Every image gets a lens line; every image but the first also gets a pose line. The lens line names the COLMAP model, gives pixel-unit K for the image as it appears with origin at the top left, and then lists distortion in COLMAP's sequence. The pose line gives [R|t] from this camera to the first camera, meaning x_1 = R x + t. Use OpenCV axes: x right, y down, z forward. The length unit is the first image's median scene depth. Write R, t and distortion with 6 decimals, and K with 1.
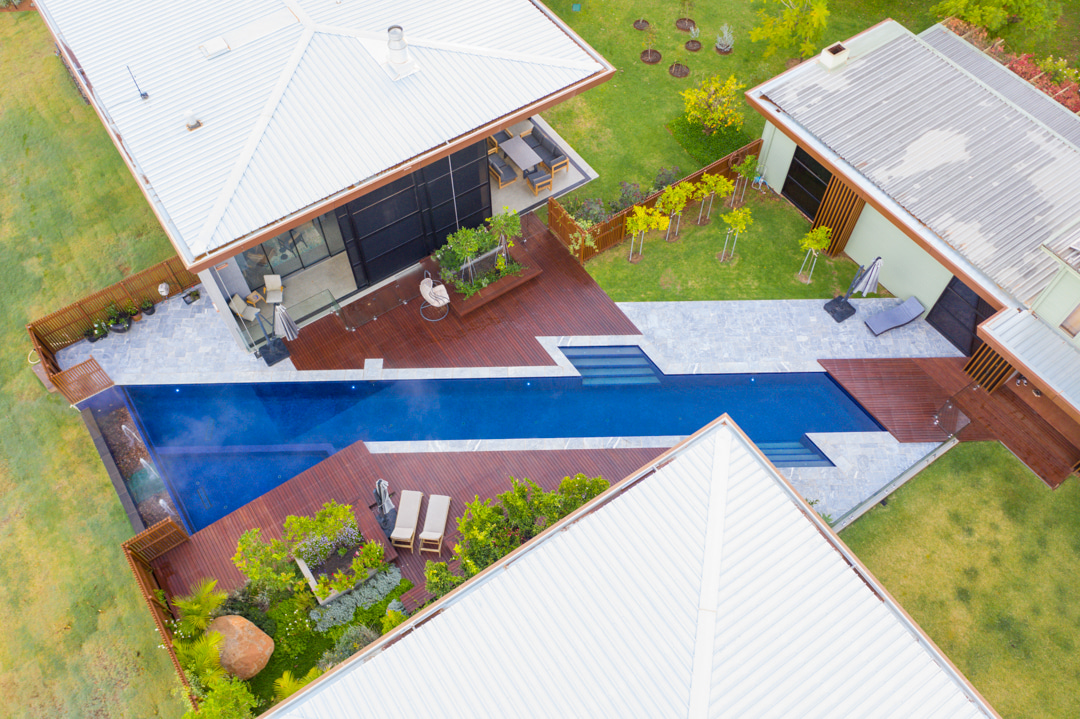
lens RADIAL K [[849.5, 0, 541.8], [0, 849.5, 357.1], [0, 0, 1]] dist [-0.019281, 0.003839]
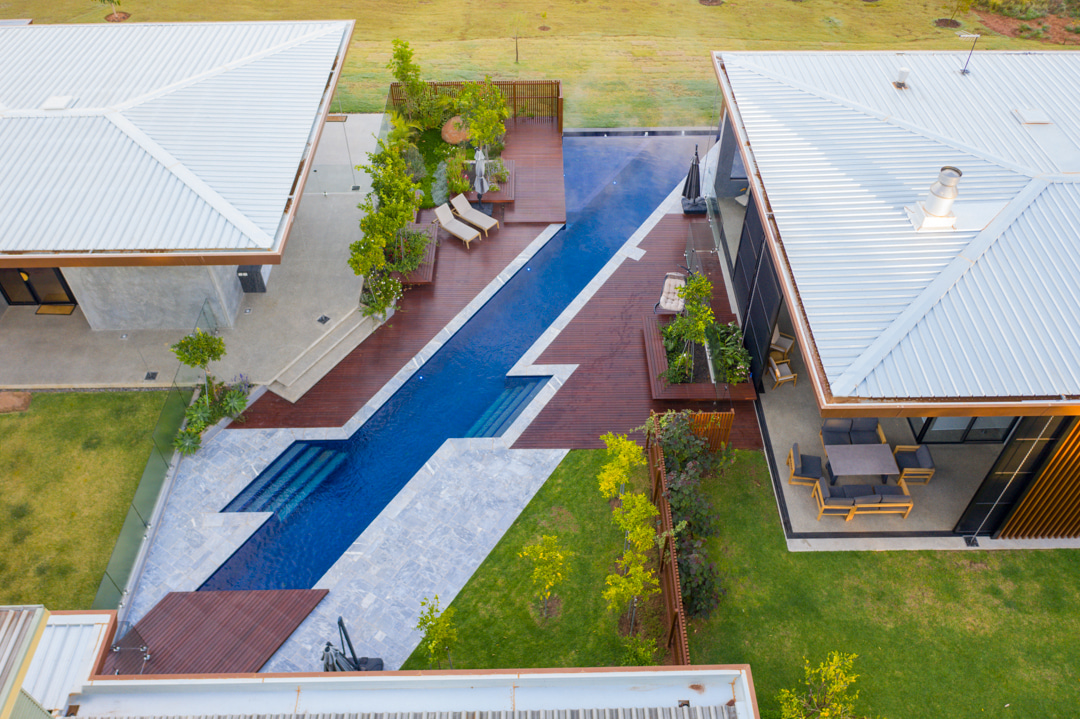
lens RADIAL K [[854.9, 0, 541.5], [0, 854.9, 357.0], [0, 0, 1]] dist [-0.017527, 0.001424]
pose [[-0.556761, 0.598495, -0.576040, 0.517685], [-0.697733, 0.039360, 0.715276, -0.629136], [0.450761, 0.800159, 0.395676, 0.648574]]
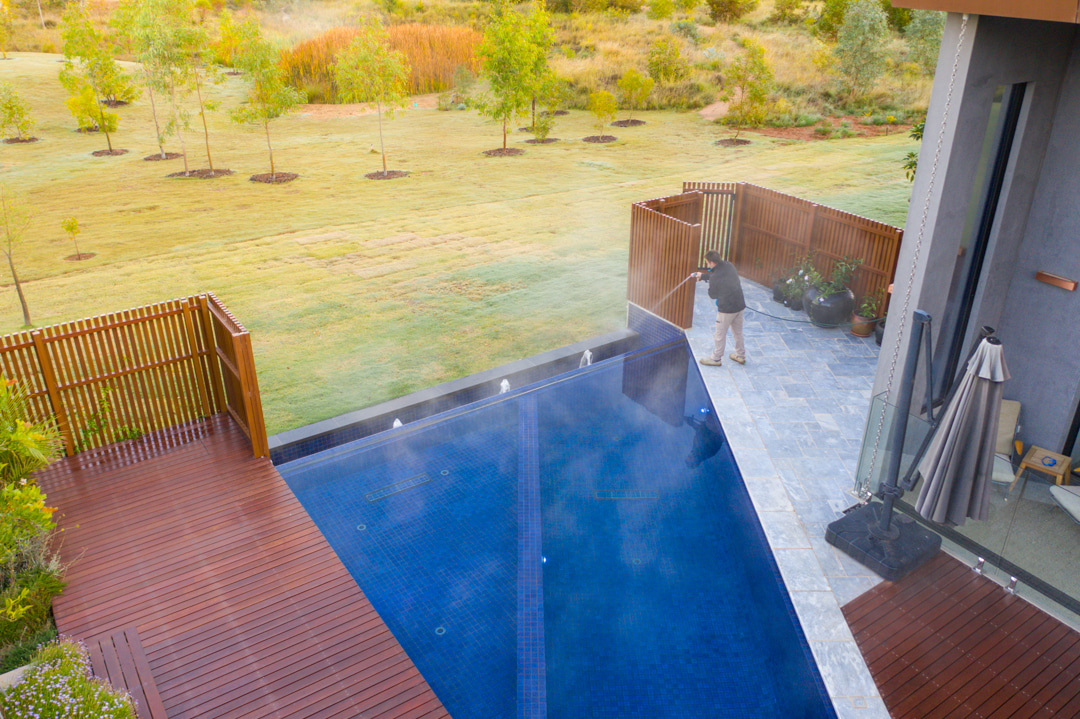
lens RADIAL K [[849.5, 0, 541.8], [0, 849.5, 357.1], [0, 0, 1]] dist [-0.019281, 0.003839]
pose [[-0.003345, 0.449510, -0.893269, -0.081811], [-0.843913, 0.477949, 0.243673, -0.007176], [0.536470, 0.754656, 0.377748, 0.782689]]
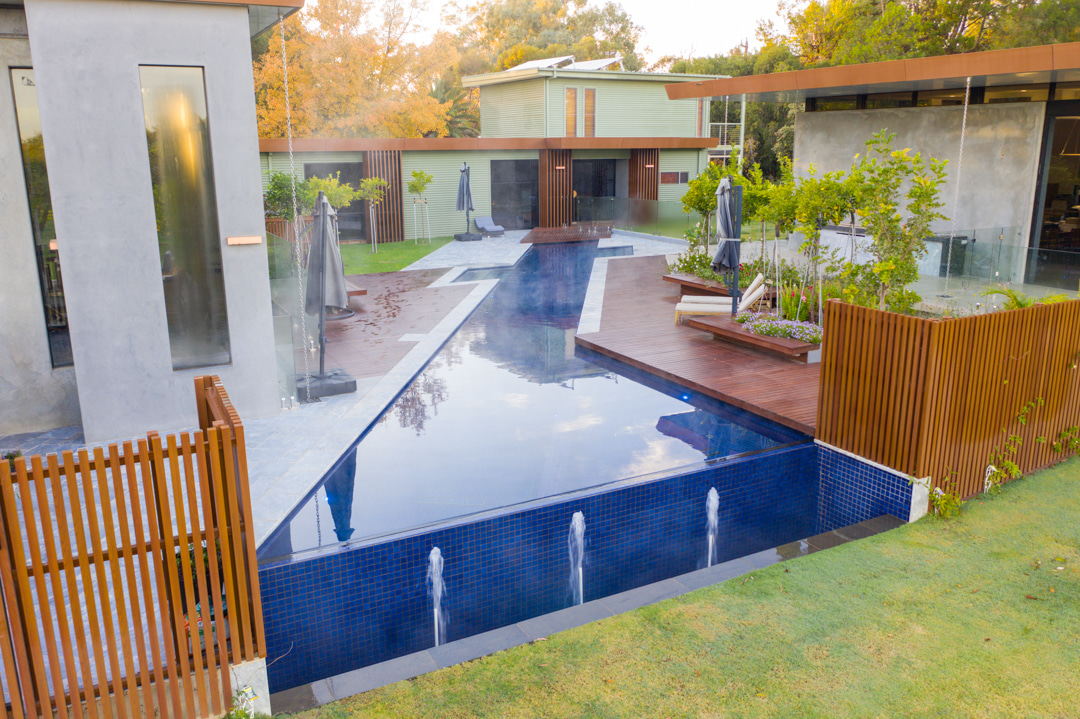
lens RADIAL K [[850.1, 0, 541.7], [0, 850.1, 357.1], [0, 0, 1]] dist [-0.016639, 0.000481]
pose [[0.113663, -0.240731, 0.963914, -0.708819], [0.840390, 0.540788, 0.035961, 0.064219], [-0.529930, 0.805976, 0.263775, 0.826594]]
